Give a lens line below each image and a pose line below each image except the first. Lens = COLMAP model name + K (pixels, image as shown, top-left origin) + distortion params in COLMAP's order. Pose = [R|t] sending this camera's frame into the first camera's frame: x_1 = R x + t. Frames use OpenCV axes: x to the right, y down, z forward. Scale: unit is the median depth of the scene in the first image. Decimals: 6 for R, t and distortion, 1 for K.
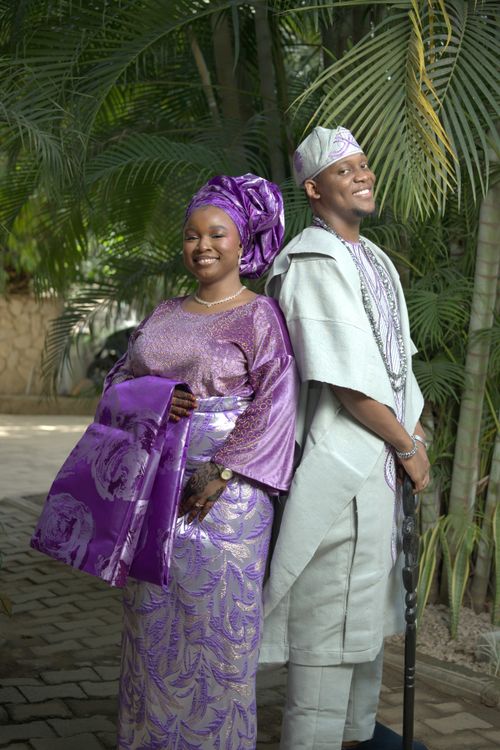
lens RADIAL K [[1104.0, 0, 262.1], [0, 1104.0, 374.4], [0, 0, 1]] dist [0.072671, 0.013845]
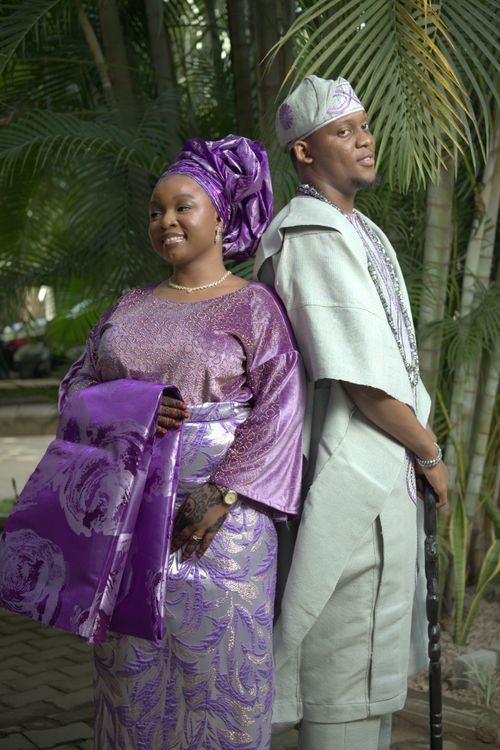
lens RADIAL K [[1103.4, 0, 252.1], [0, 1103.4, 376.3], [0, 0, 1]] dist [0.038290, 0.165286]
pose [[0.989782, -0.037357, 0.137607, -0.082977], [0.038638, 0.999231, -0.006653, 0.005063], [-0.137252, 0.011902, 0.990465, 0.129715]]
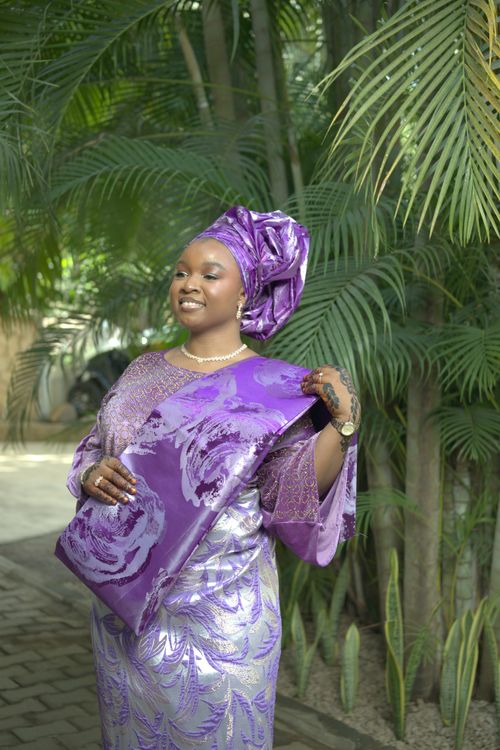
lens RADIAL K [[1105.3, 0, 250.0], [0, 1105.3, 375.0], [0, 0, 1]] dist [0.049422, 0.161591]
pose [[0.999994, -0.002316, 0.002634, -0.015347], [0.002349, 0.999917, -0.012687, -0.029640], [-0.002604, 0.012693, 0.999916, 0.187394]]
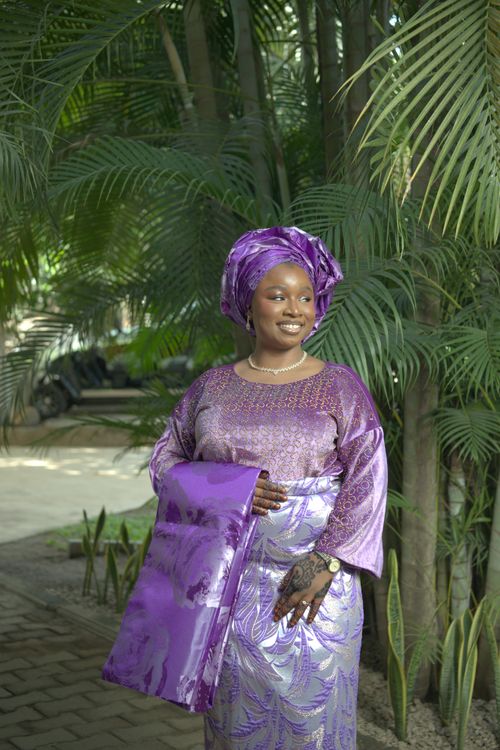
lens RADIAL K [[1103.4, 0, 252.1], [0, 1103.4, 376.3], [0, 0, 1]] dist [0.038290, 0.165286]
pose [[0.998825, -0.010606, 0.047284, -0.052253], [0.011168, 0.999870, -0.011622, -0.031643], [-0.047155, 0.012137, 0.998814, 0.195014]]
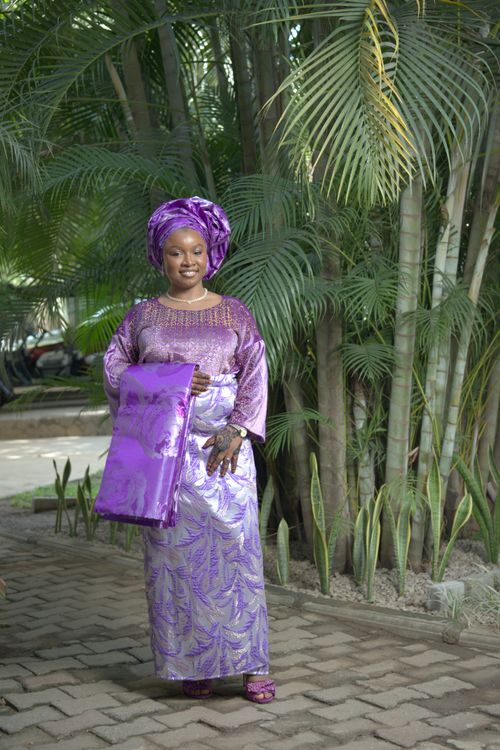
lens RADIAL K [[1104.8, 0, 238.8], [0, 1104.8, 377.5], [0, 0, 1]] dist [0.021260, 0.054650]
pose [[0.991498, -0.058127, 0.116421, -0.107667], [0.060160, 0.998090, -0.014023, 0.031853], [-0.115383, 0.020908, 0.993101, -0.071305]]
